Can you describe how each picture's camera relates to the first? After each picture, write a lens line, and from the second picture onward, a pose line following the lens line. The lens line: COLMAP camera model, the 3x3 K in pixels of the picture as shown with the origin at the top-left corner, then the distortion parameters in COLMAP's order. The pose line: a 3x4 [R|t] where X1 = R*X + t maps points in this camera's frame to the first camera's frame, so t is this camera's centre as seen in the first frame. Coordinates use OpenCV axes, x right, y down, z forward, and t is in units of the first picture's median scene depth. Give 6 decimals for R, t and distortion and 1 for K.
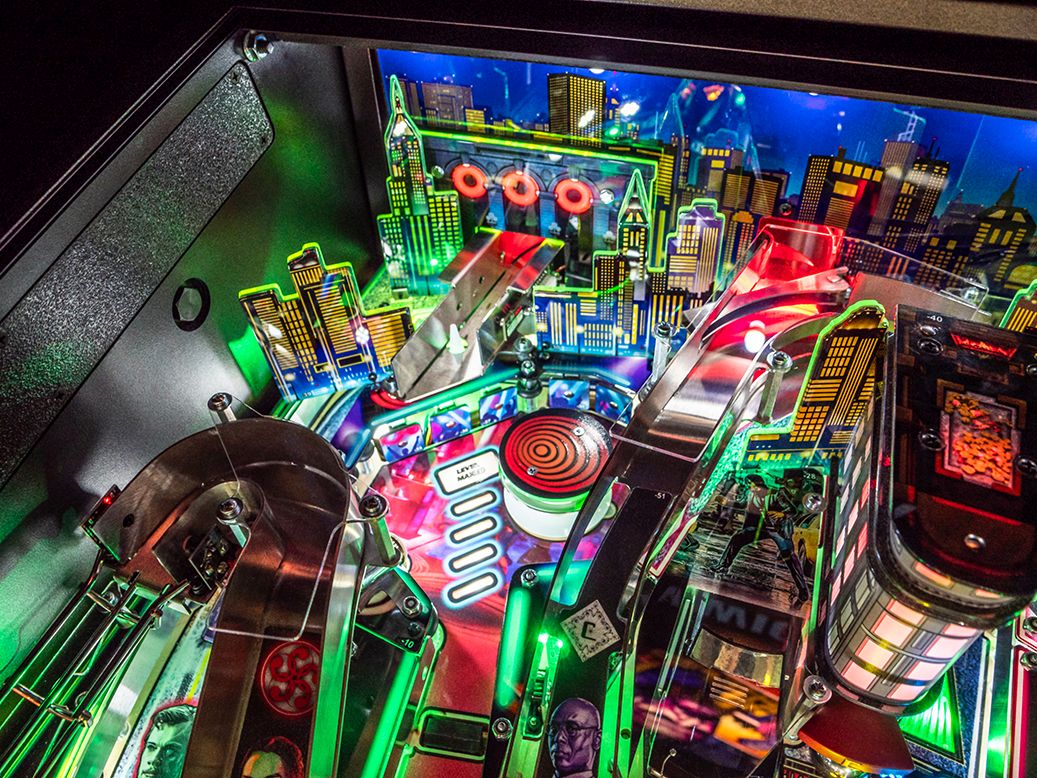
lens RADIAL K [[748.2, 0, 519.4], [0, 748.2, 383.5], [0, 0, 1]] dist [-0.055271, 0.016422]
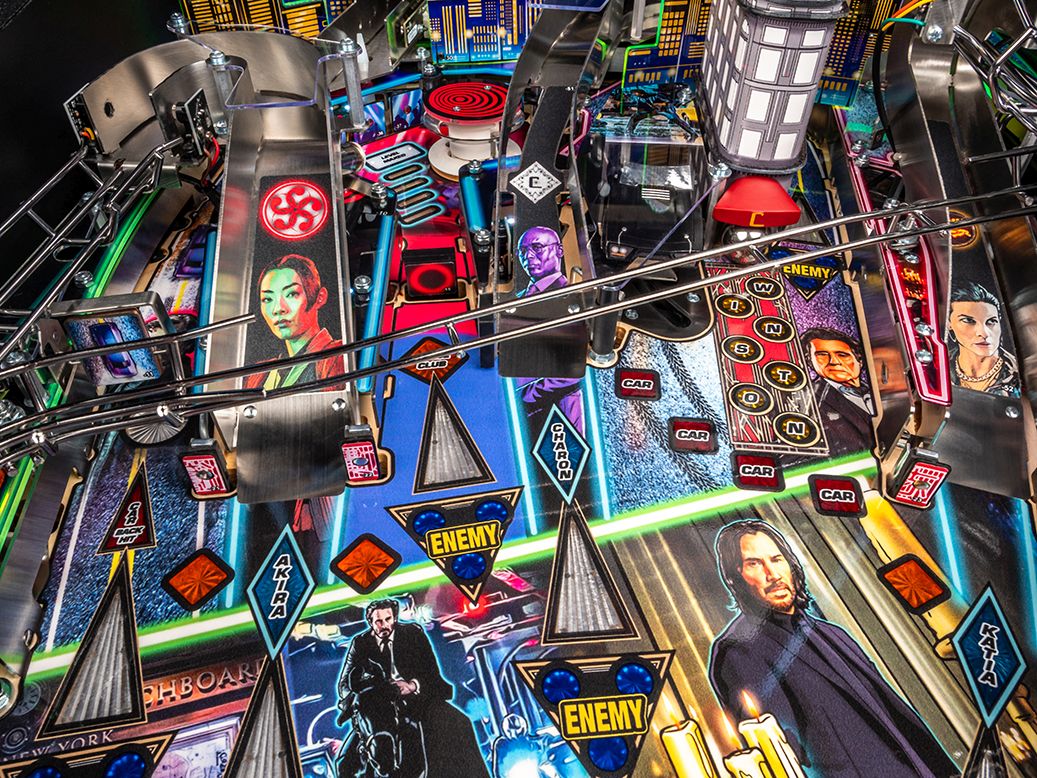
lens RADIAL K [[748.2, 0, 514.2], [0, 748.2, 381.7], [0, 0, 1]] dist [-0.055271, 0.016422]
pose [[0.963042, -0.143567, 0.227902, -0.227414], [0.154943, 0.987381, -0.032738, 0.605432], [-0.220326, 0.066840, 0.973134, -0.118613]]
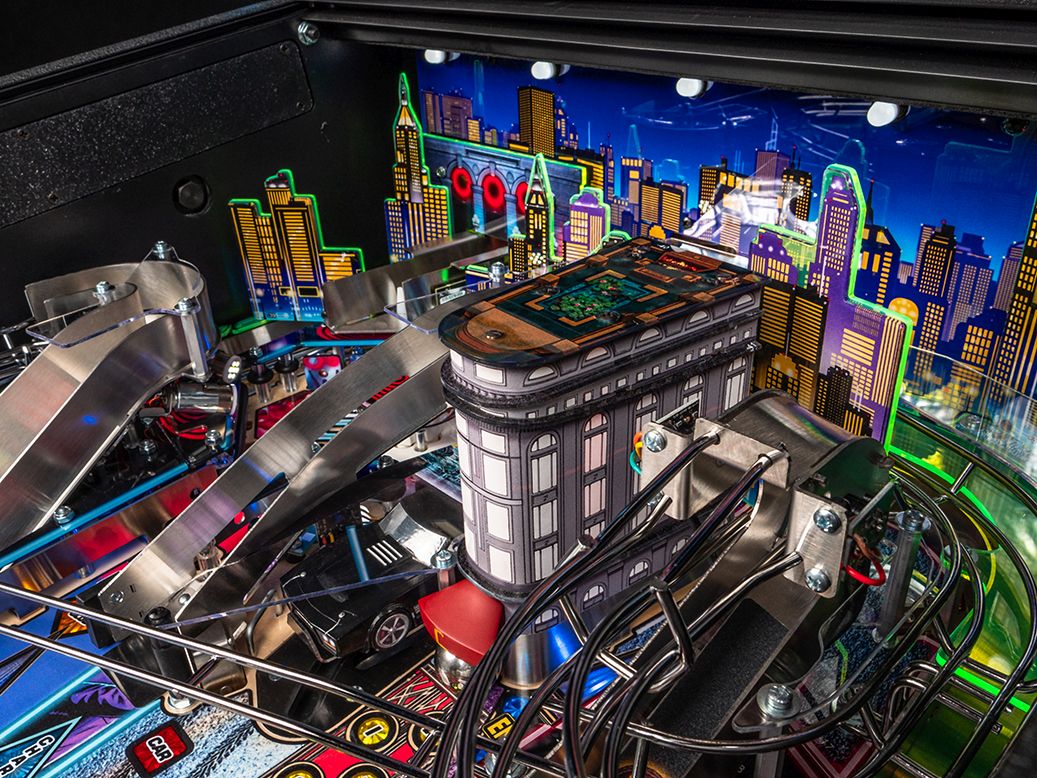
lens RADIAL K [[843.3, 0, 526.2], [0, 843.3, 389.2], [0, 0, 1]] dist [-0.010252, -0.003147]
pose [[0.899152, 0.233931, -0.369868, 0.692027], [-0.330442, 0.917028, -0.223313, 0.333439], [0.286940, 0.323012, 0.901847, -0.048128]]
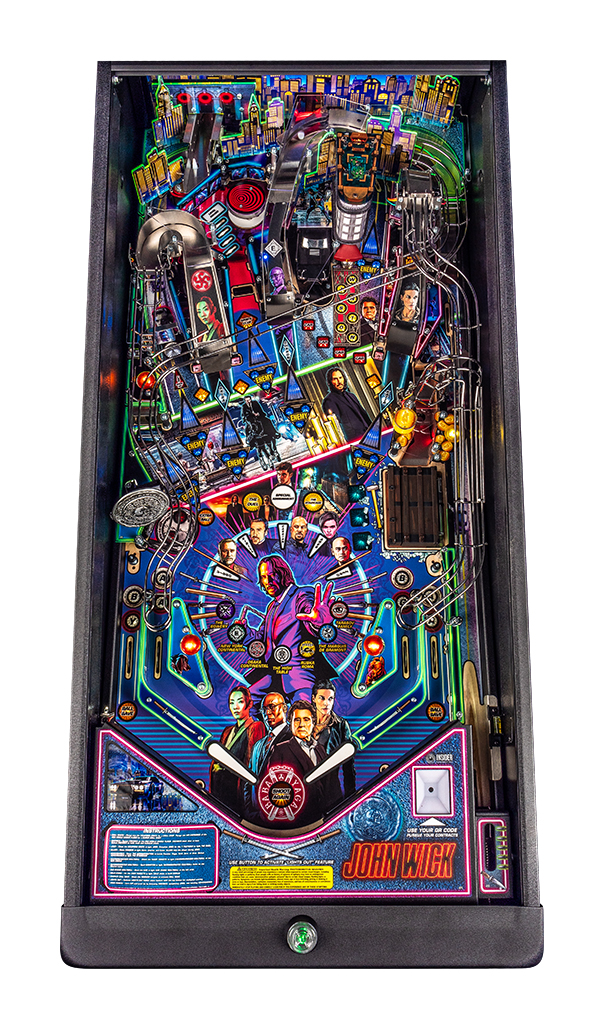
lens RADIAL K [[830.3, 0, 296.4], [0, 830.3, 460.0], [0, 0, 1]] dist [0.015188, -0.023536]
pose [[0.936464, -0.309611, 0.164854, -0.658638], [0.210988, 0.872659, 0.440398, -0.428429], [-0.280213, -0.377634, 0.882538, -2.480300]]
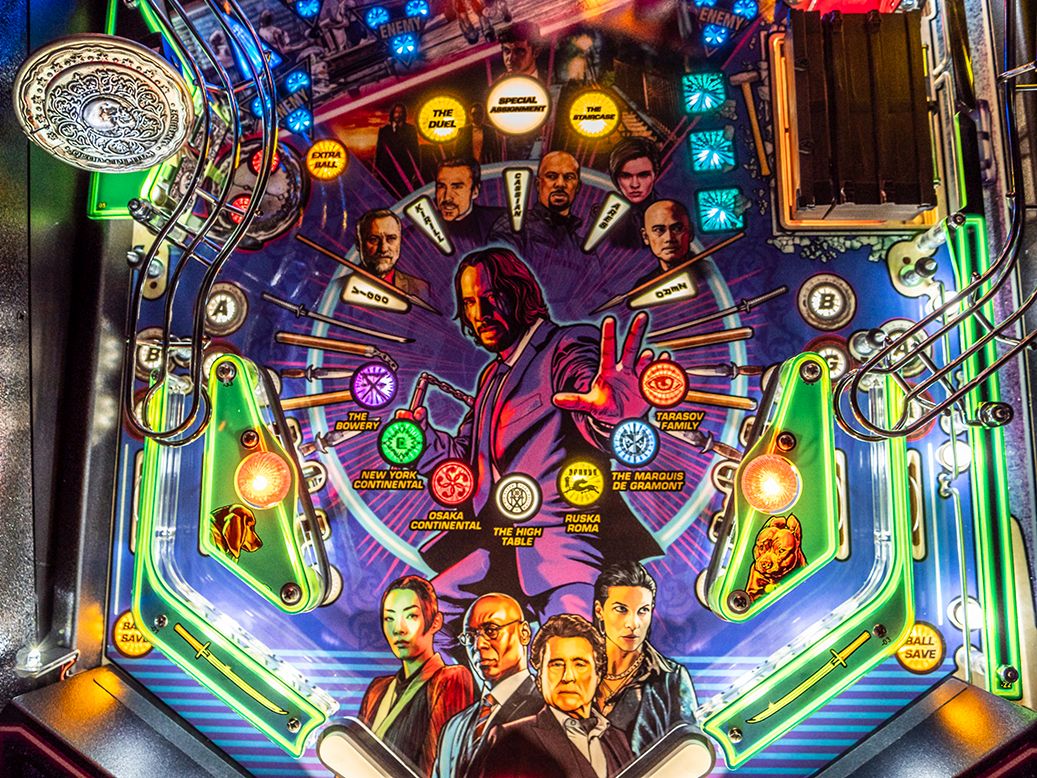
lens RADIAL K [[748.2, 0, 515.8], [0, 748.2, 369.8], [0, 0, 1]] dist [-0.055271, 0.016422]
pose [[0.938752, -0.341975, 0.042402, -0.413917], [0.260462, 0.784732, 0.562454, 0.768259], [-0.225619, -0.516961, 0.825741, -0.851990]]
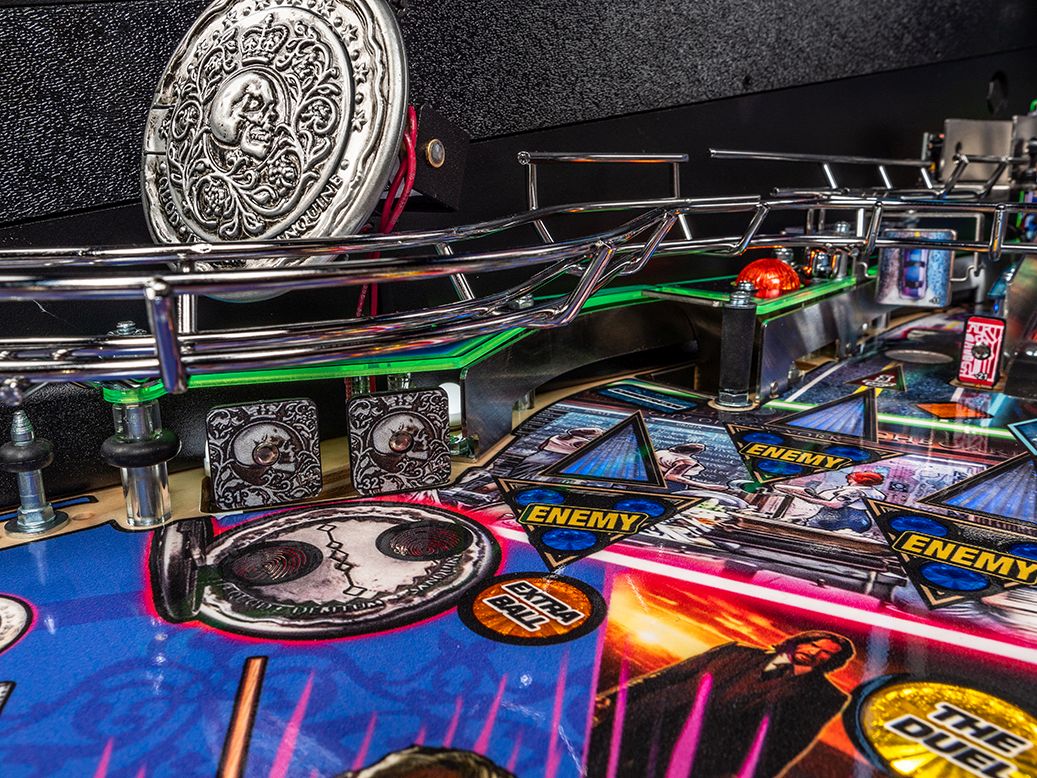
lens RADIAL K [[843.3, 0, 524.2], [0, 843.3, 386.4], [0, 0, 1]] dist [-0.010252, -0.003147]
pose [[0.857451, 0.163409, -0.487930, -0.349643], [-0.396860, 0.813591, -0.424937, 1.168952], [0.327537, 0.558003, 0.762465, -0.049013]]
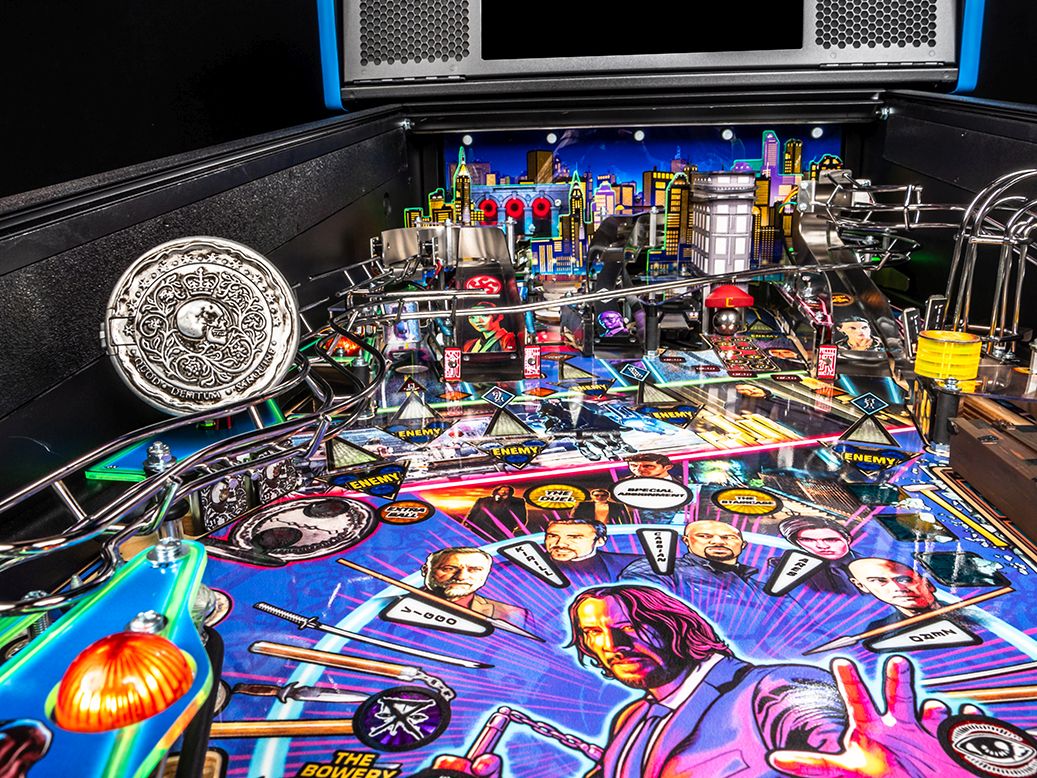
lens RADIAL K [[748.2, 0, 517.7], [0, 748.2, 379.2], [0, 0, 1]] dist [-0.055271, 0.016422]
pose [[0.967895, -0.032759, 0.249211, -0.614840], [0.161934, 0.839565, -0.518563, 1.430958], [-0.192241, 0.542270, 0.817916, -0.517045]]
